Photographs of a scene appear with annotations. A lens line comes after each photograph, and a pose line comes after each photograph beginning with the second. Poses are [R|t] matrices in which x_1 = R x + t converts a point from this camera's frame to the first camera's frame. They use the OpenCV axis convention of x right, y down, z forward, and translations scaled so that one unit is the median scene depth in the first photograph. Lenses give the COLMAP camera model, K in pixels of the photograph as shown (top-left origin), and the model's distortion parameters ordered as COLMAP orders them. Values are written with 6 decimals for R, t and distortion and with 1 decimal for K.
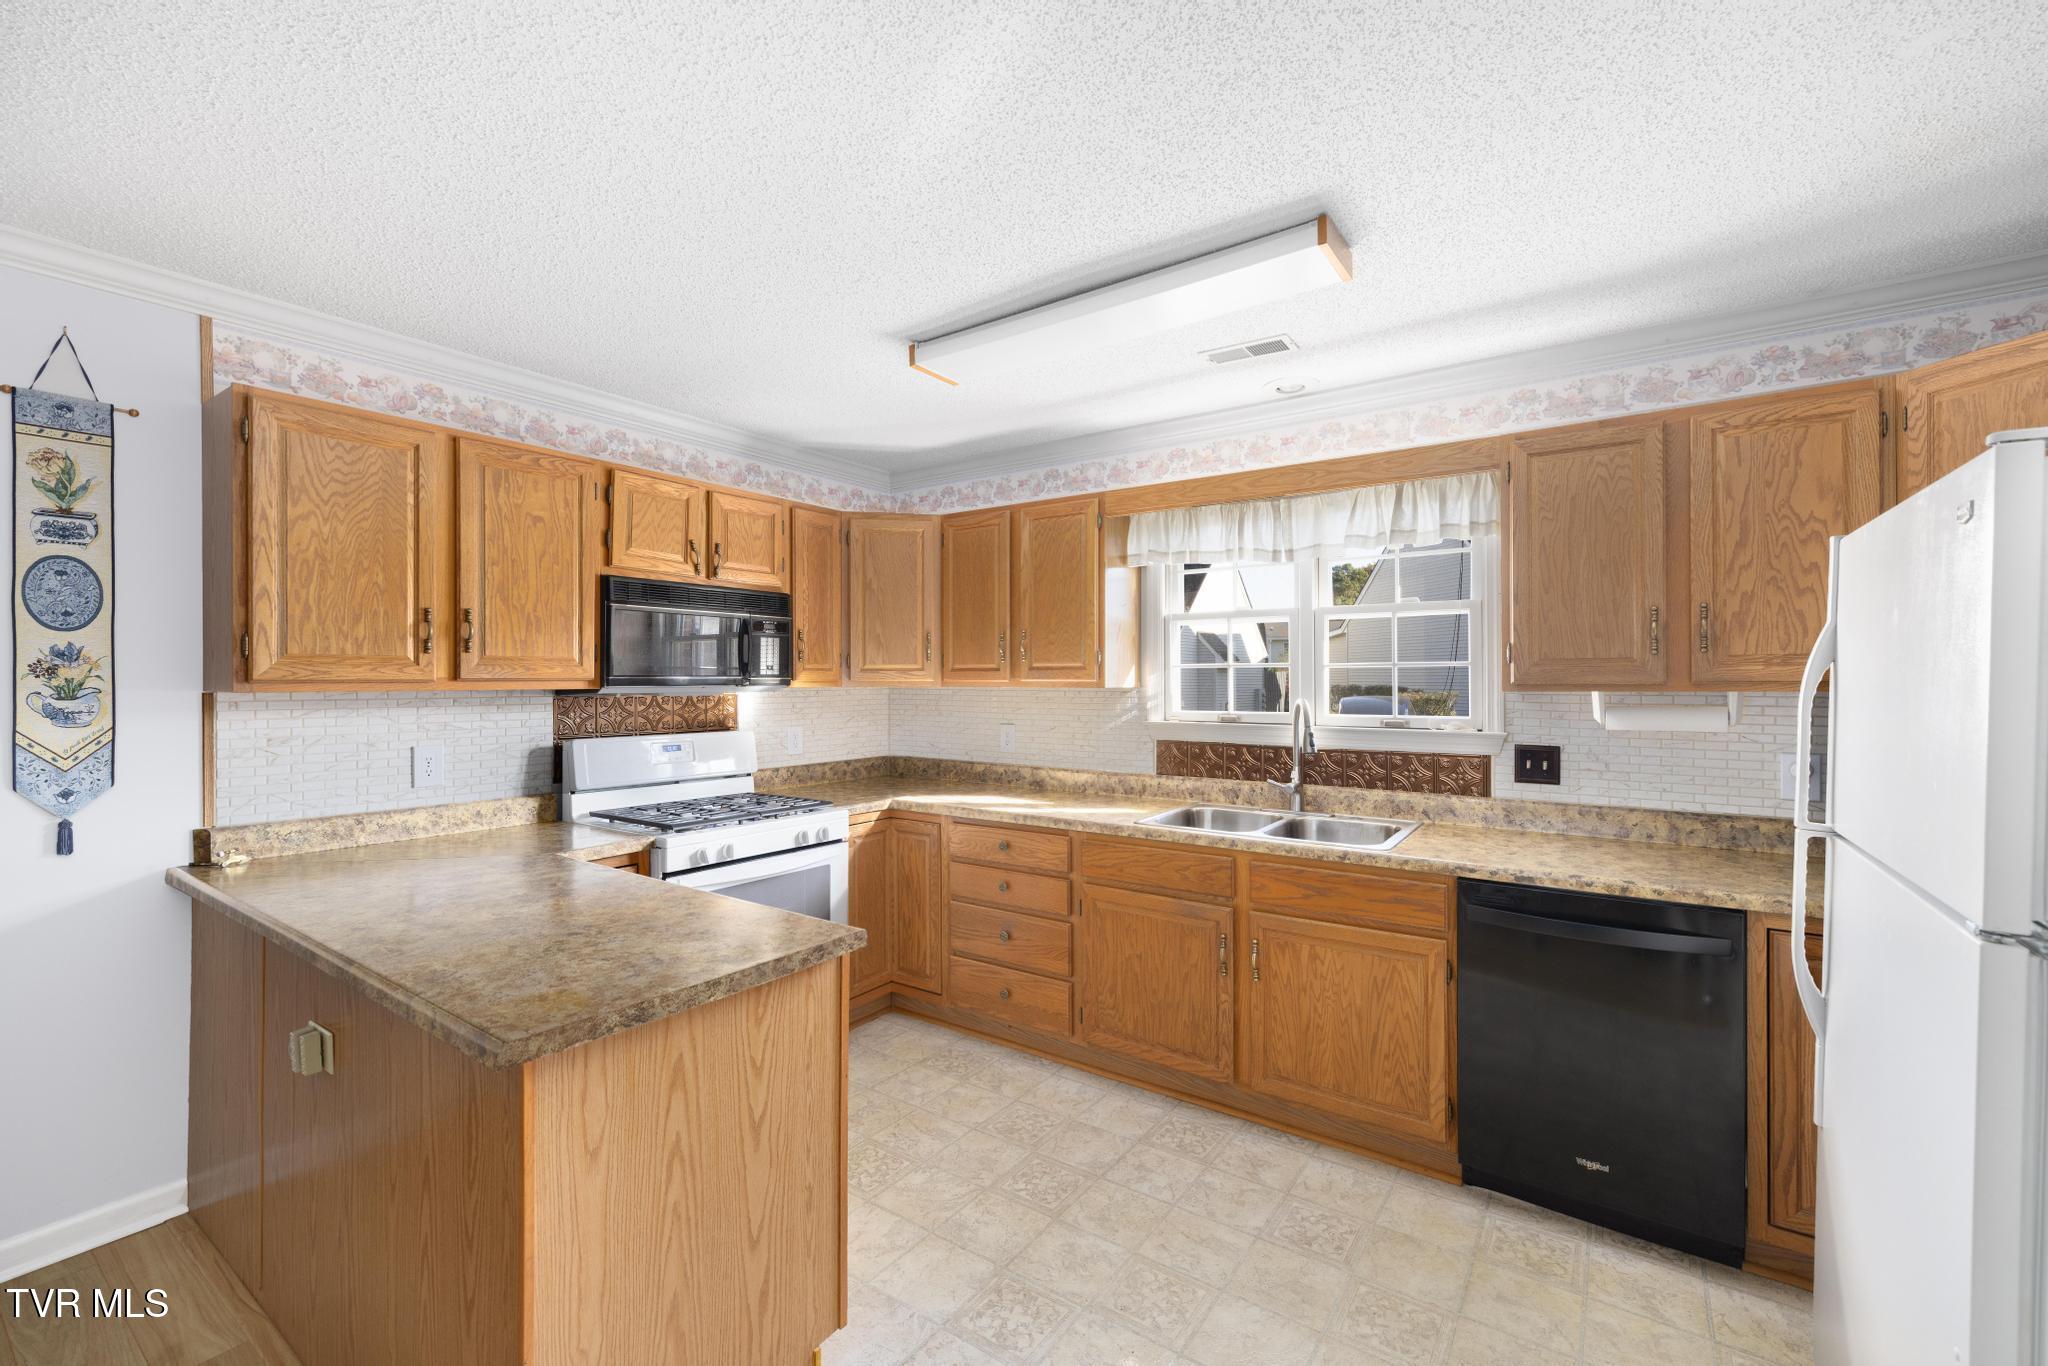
lens RADIAL K [[857.3, 0, 1027.5], [0, 857.3, 680.0], [0, 0, 1]] dist [0.000642, 0.000118]
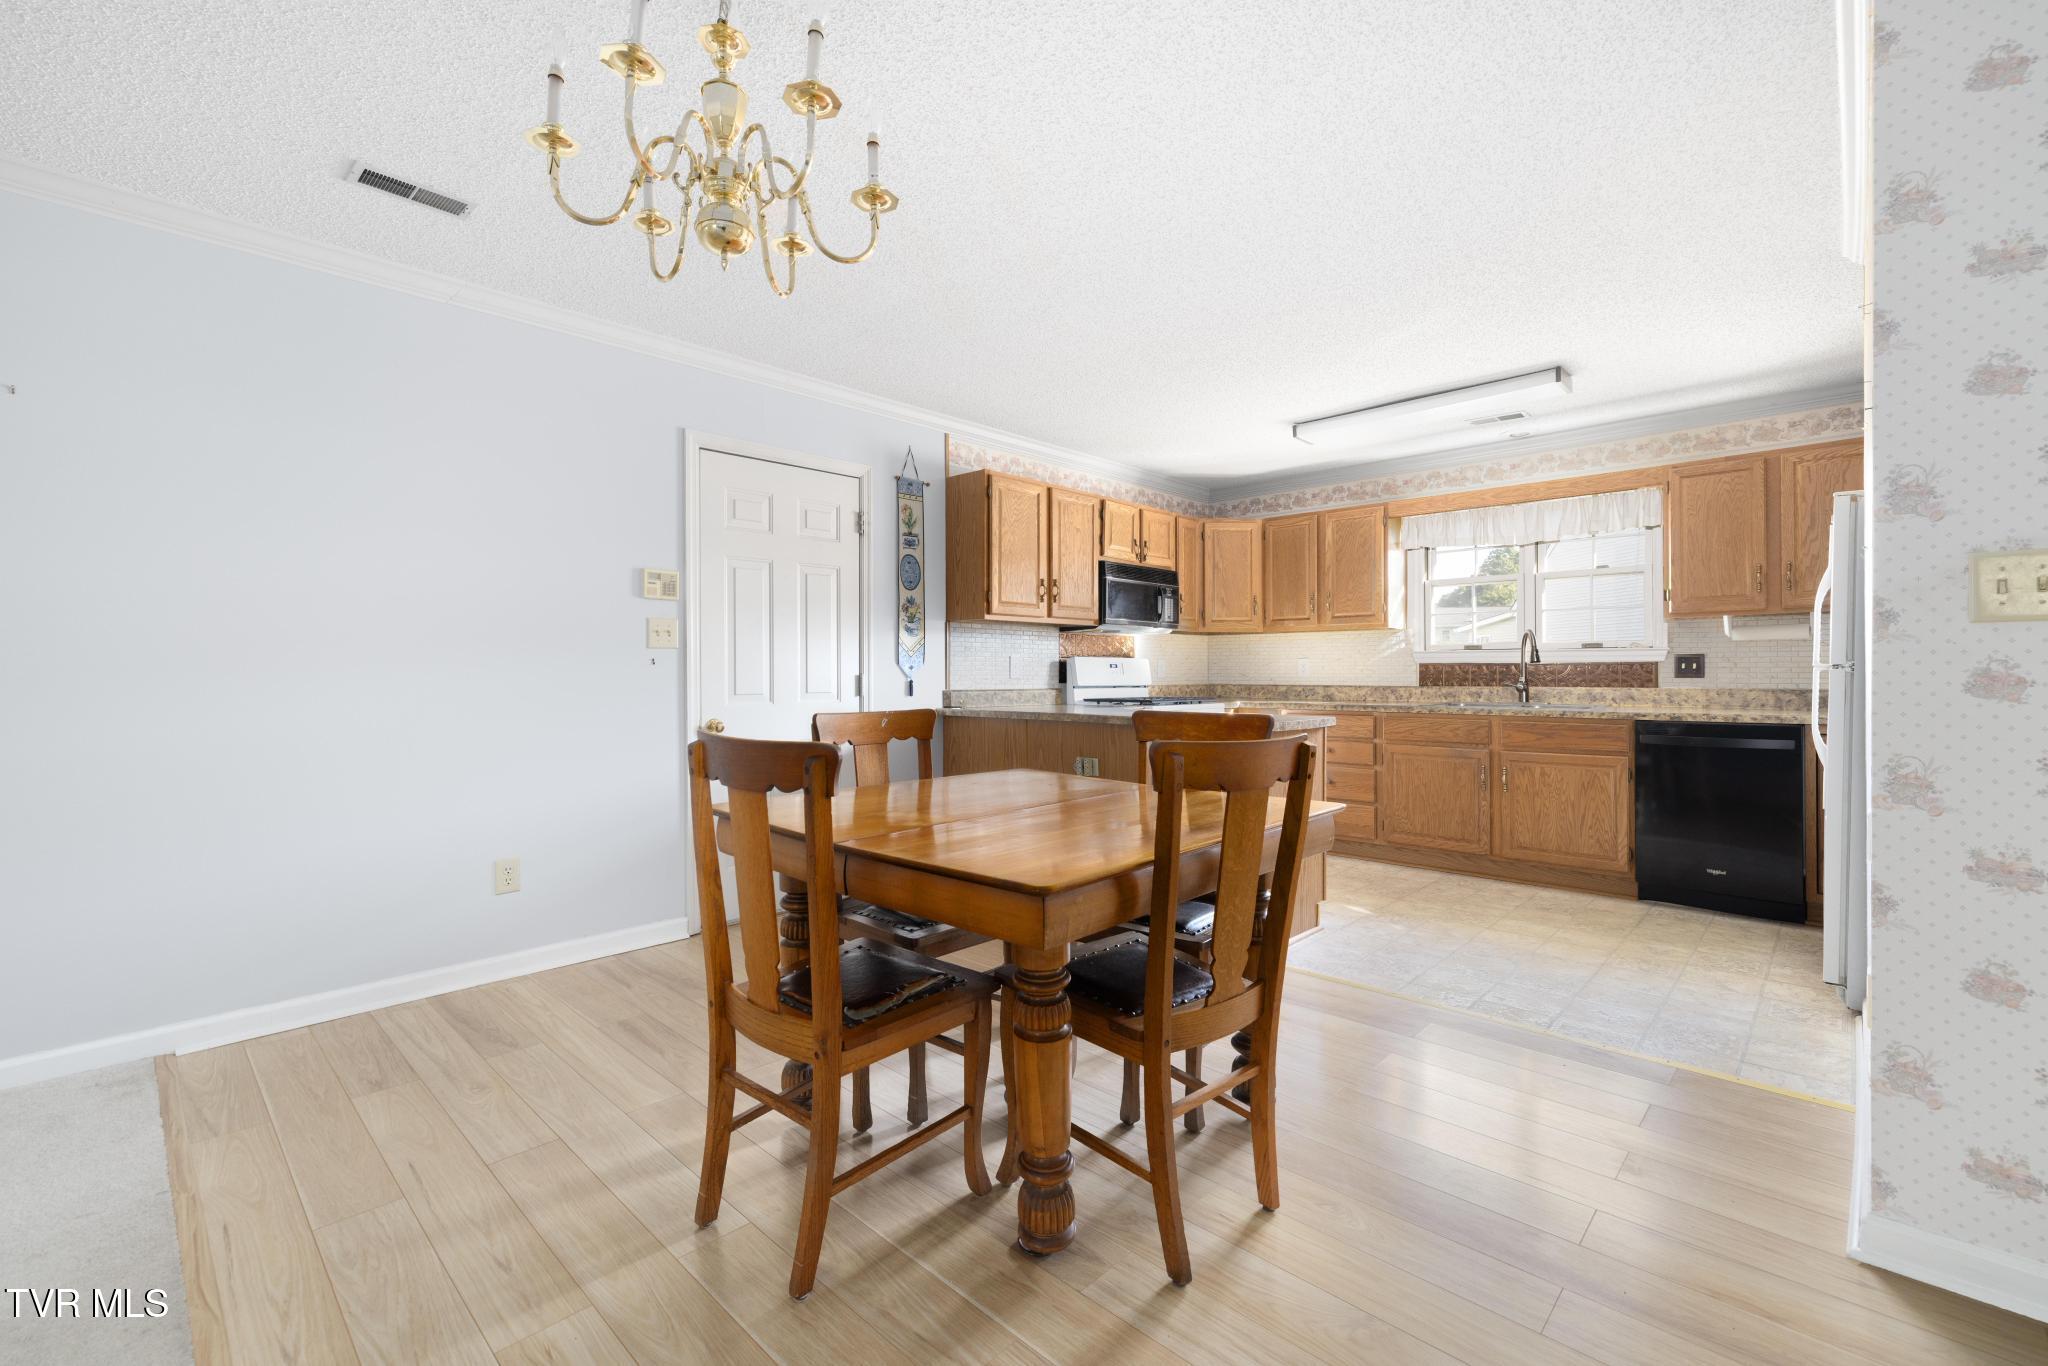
lens RADIAL K [[872.1, 0, 1021.7], [0, 872.1, 672.9], [0, 0, 1]] dist [-0.001237, 0.000818]
pose [[0.988401, -0.001305, -0.151860, -0.421694], [0.001137, 0.999999, -0.001196, 0.119084], [0.151861, 0.001010, 0.988401, -0.859762]]
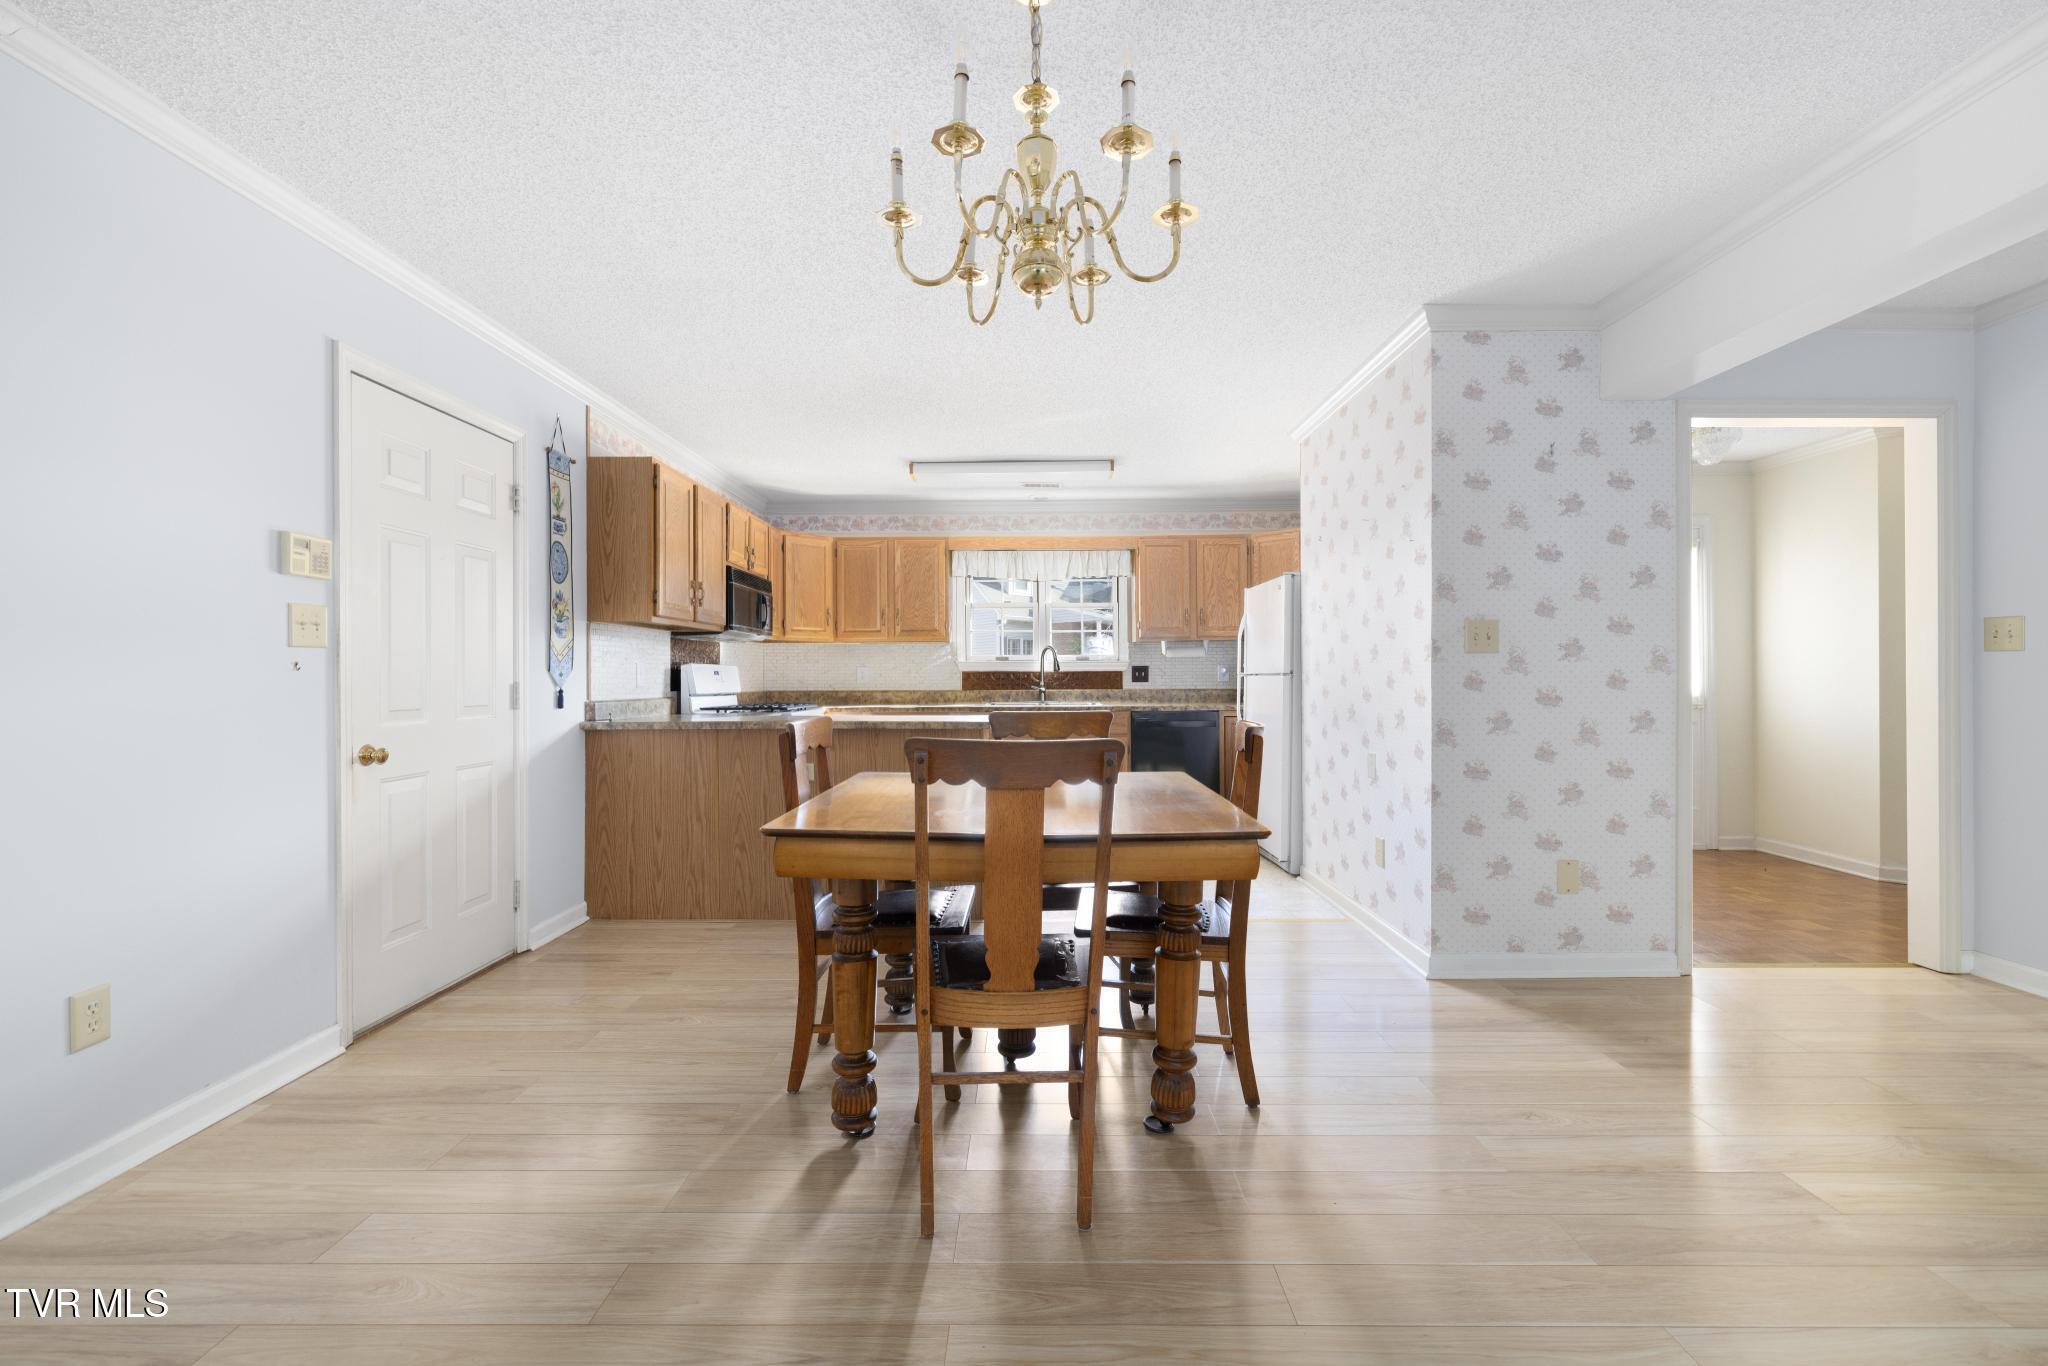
lens RADIAL K [[857.3, 0, 1027.5], [0, 857.3, 680.0], [0, 0, 1]] dist [0.000642, 0.000118]
pose [[0.823159, -0.005323, 0.567786, -1.067907], [0.005313, 0.999984, 0.001672, 0.116571], [-0.567786, 0.001640, 0.823175, -0.819948]]
